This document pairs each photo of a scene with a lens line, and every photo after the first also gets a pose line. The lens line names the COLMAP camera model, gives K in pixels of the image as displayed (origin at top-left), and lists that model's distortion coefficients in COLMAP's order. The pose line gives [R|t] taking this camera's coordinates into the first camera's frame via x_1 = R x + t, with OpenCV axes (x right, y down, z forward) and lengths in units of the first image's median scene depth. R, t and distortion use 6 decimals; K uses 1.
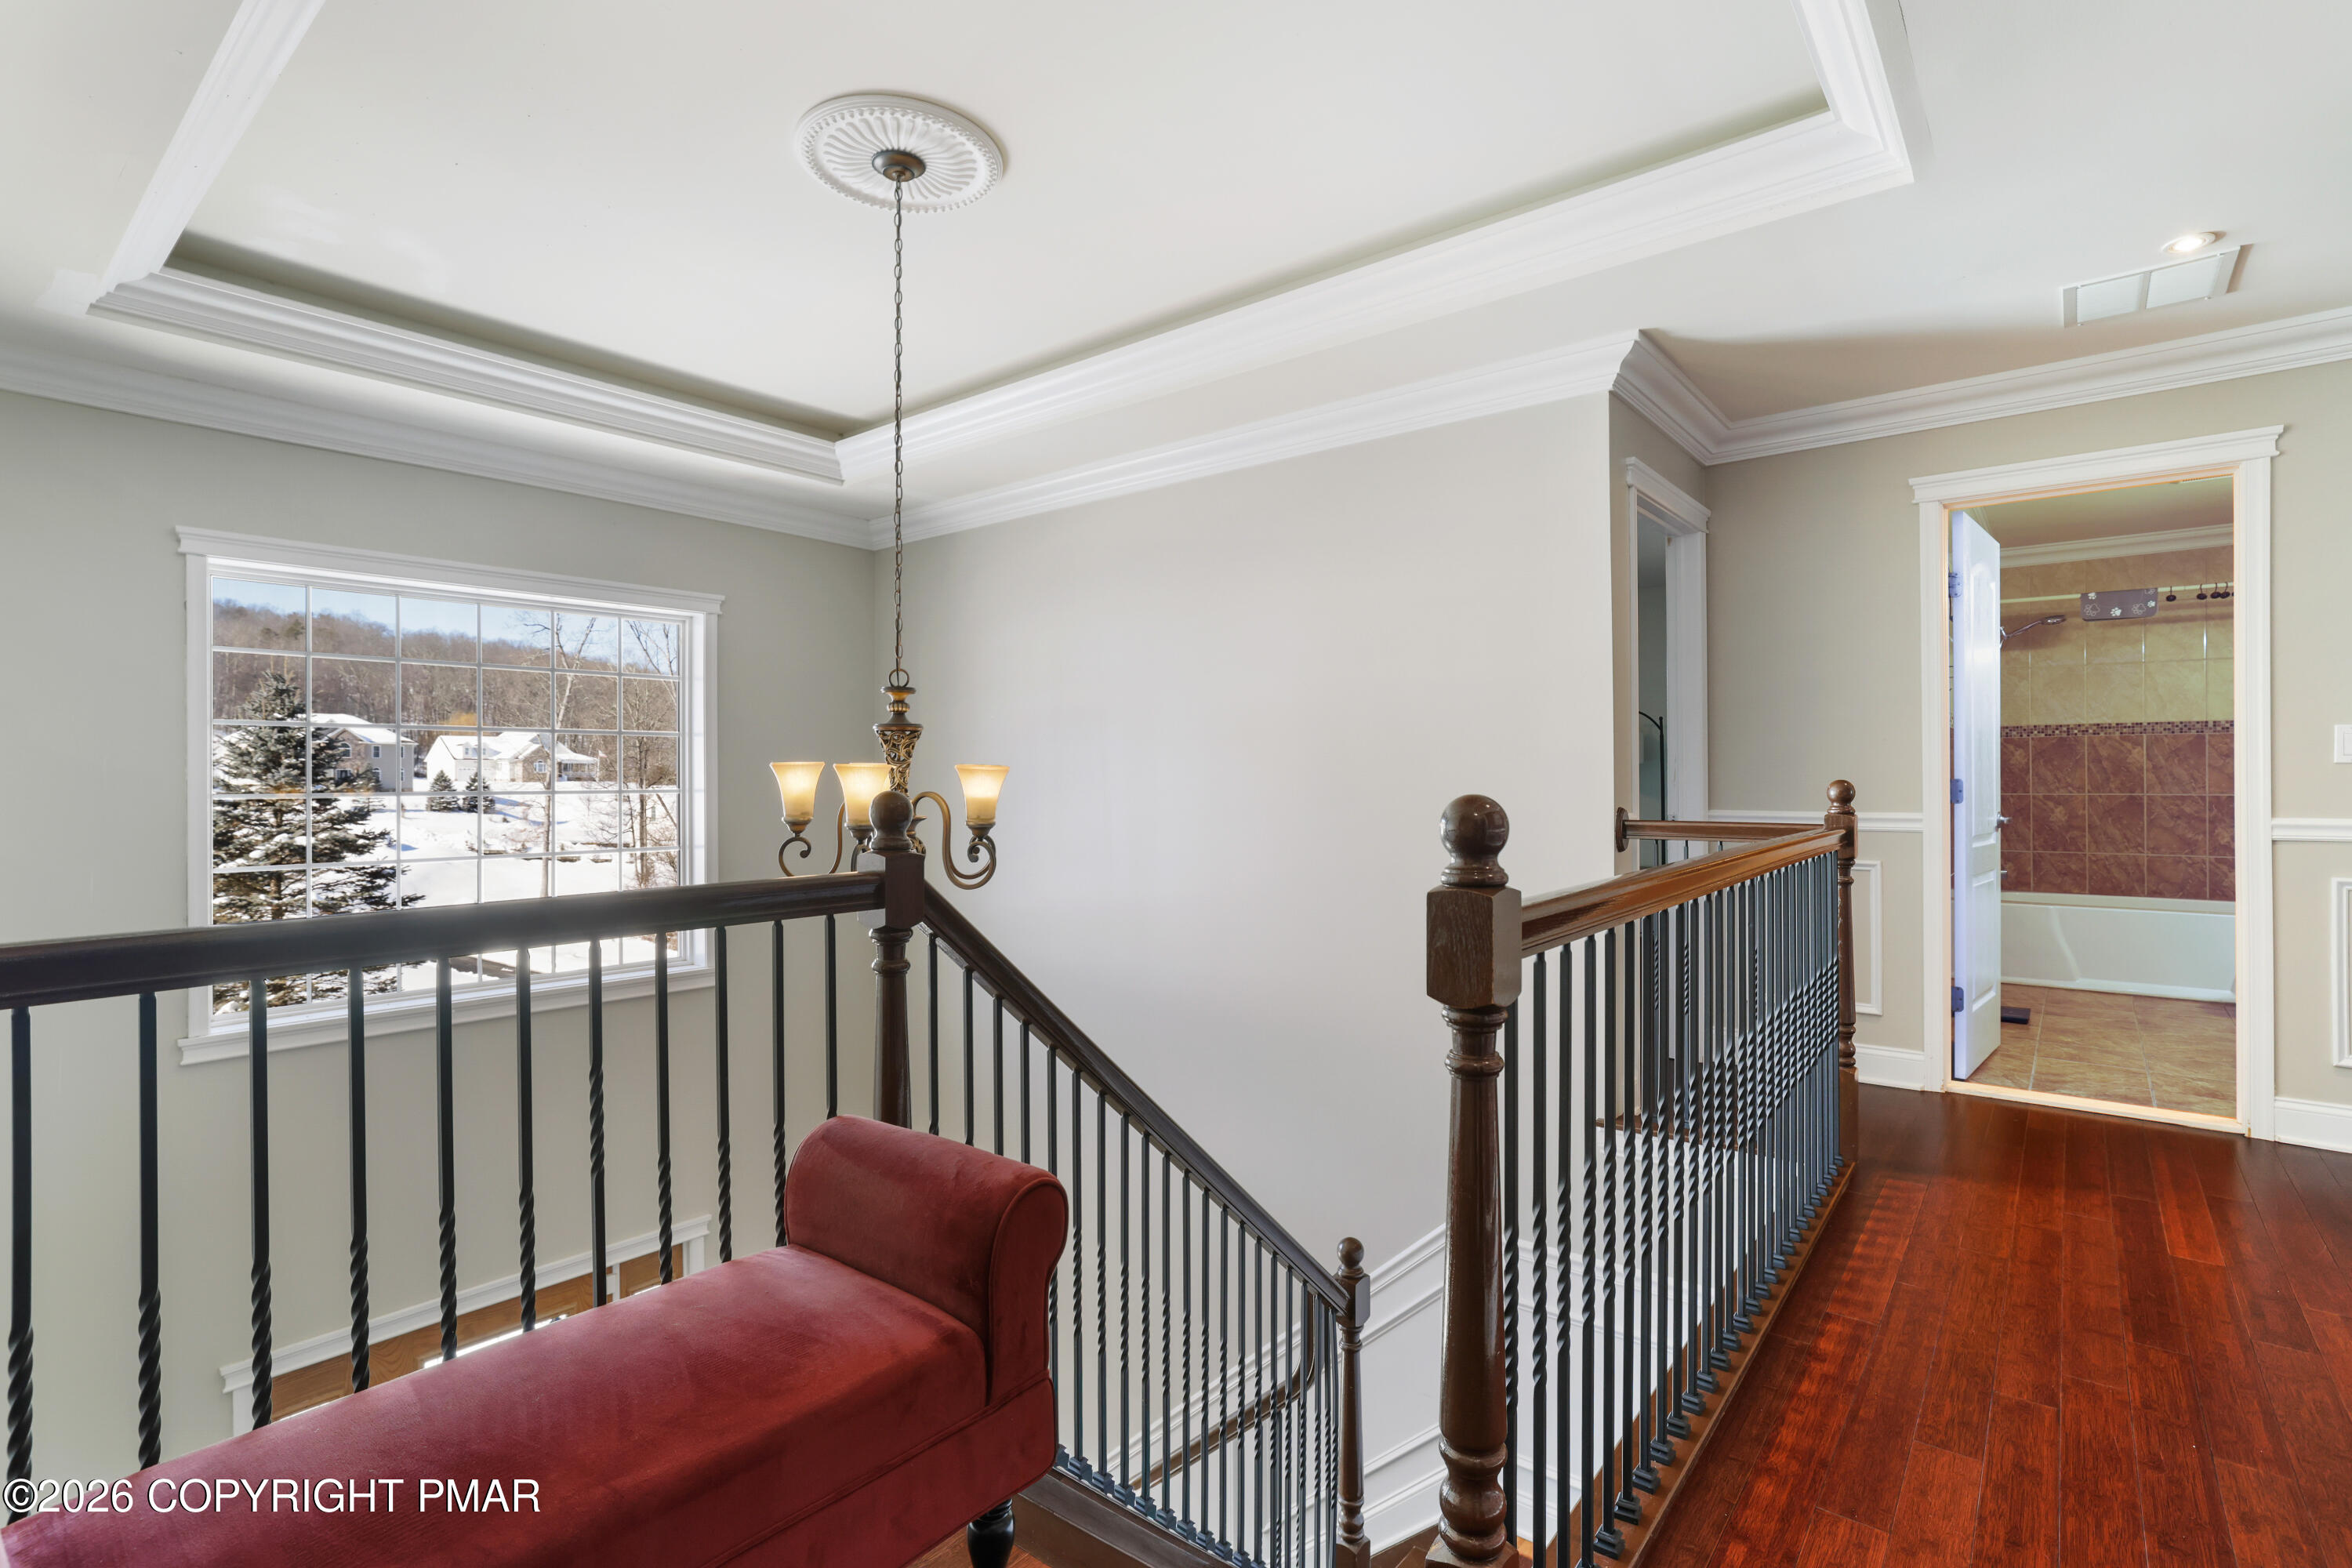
lens RADIAL K [[1116.8, 0, 1175.1], [0, 1116.8, 779.4], [0, 0, 1]] dist [-0.041762, 0.018440]
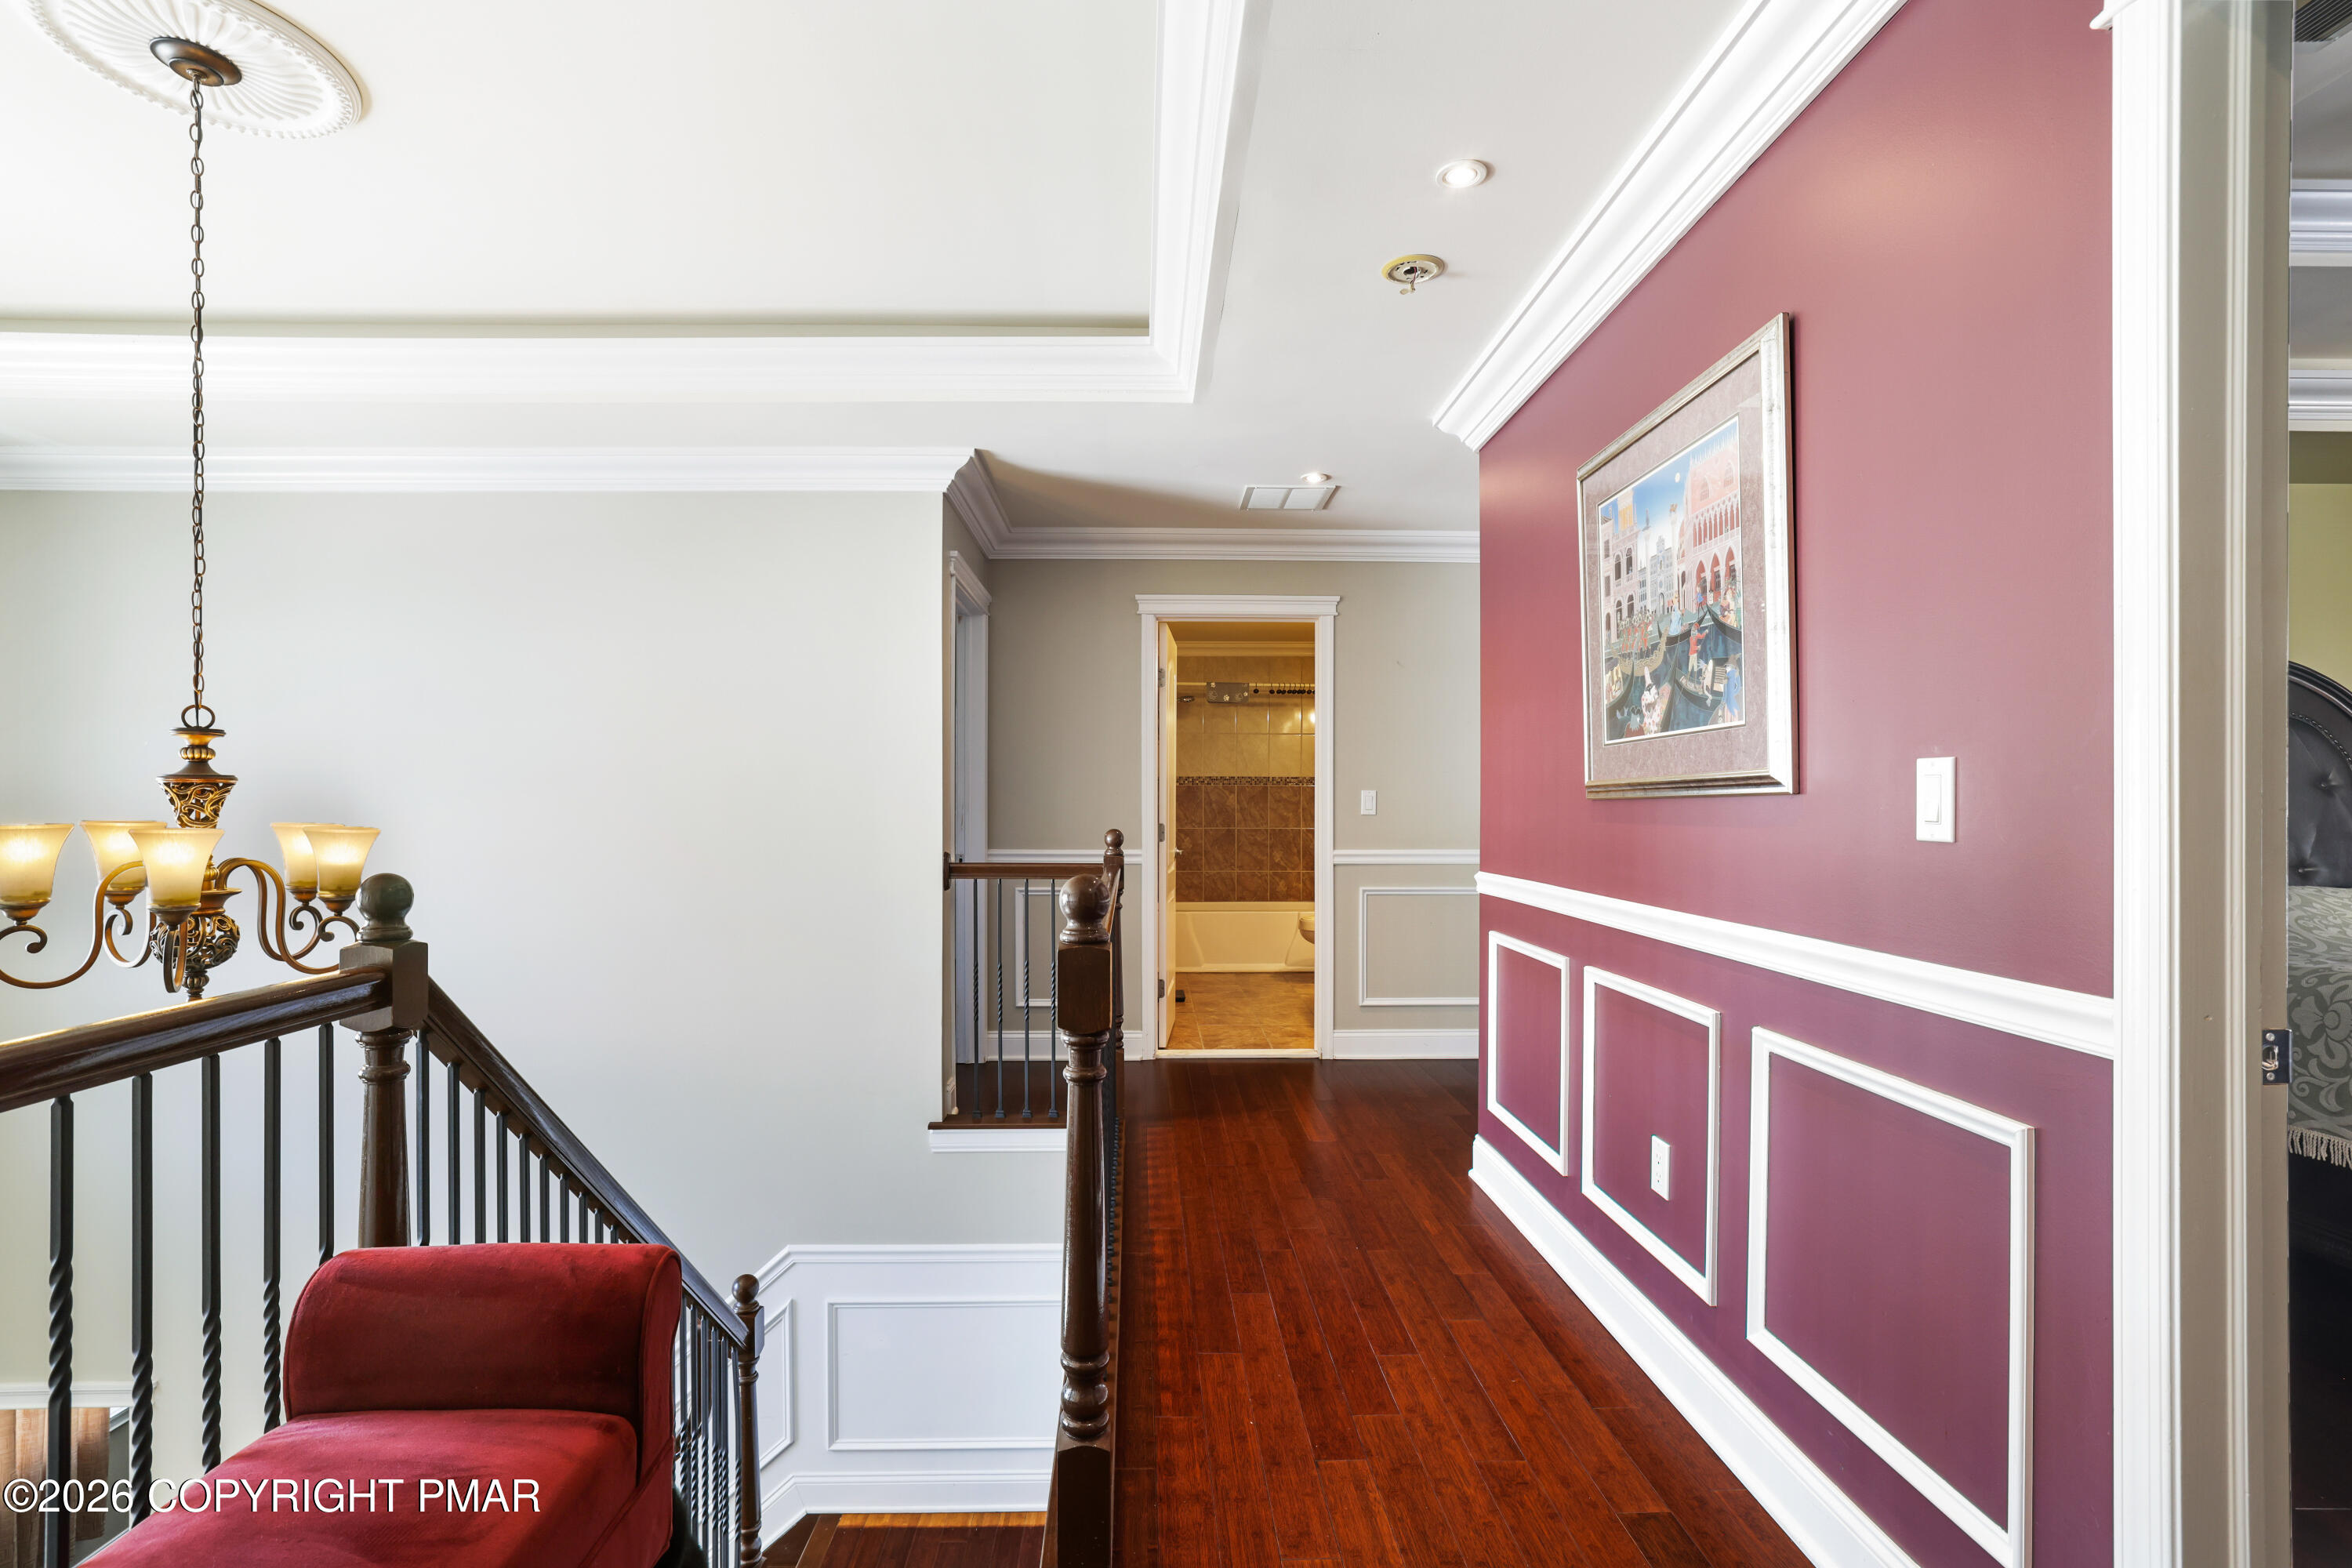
lens RADIAL K [[1111.1, 0, 1167.7], [0, 1111.1, 802.5], [0, 0, 1]] dist [-0.044731, 0.023802]
pose [[0.757731, 0.005363, 0.652545, -0.225604], [-0.003884, 0.999986, -0.003709, -0.028832], [-0.652555, 0.000276, 0.757741, -0.038759]]
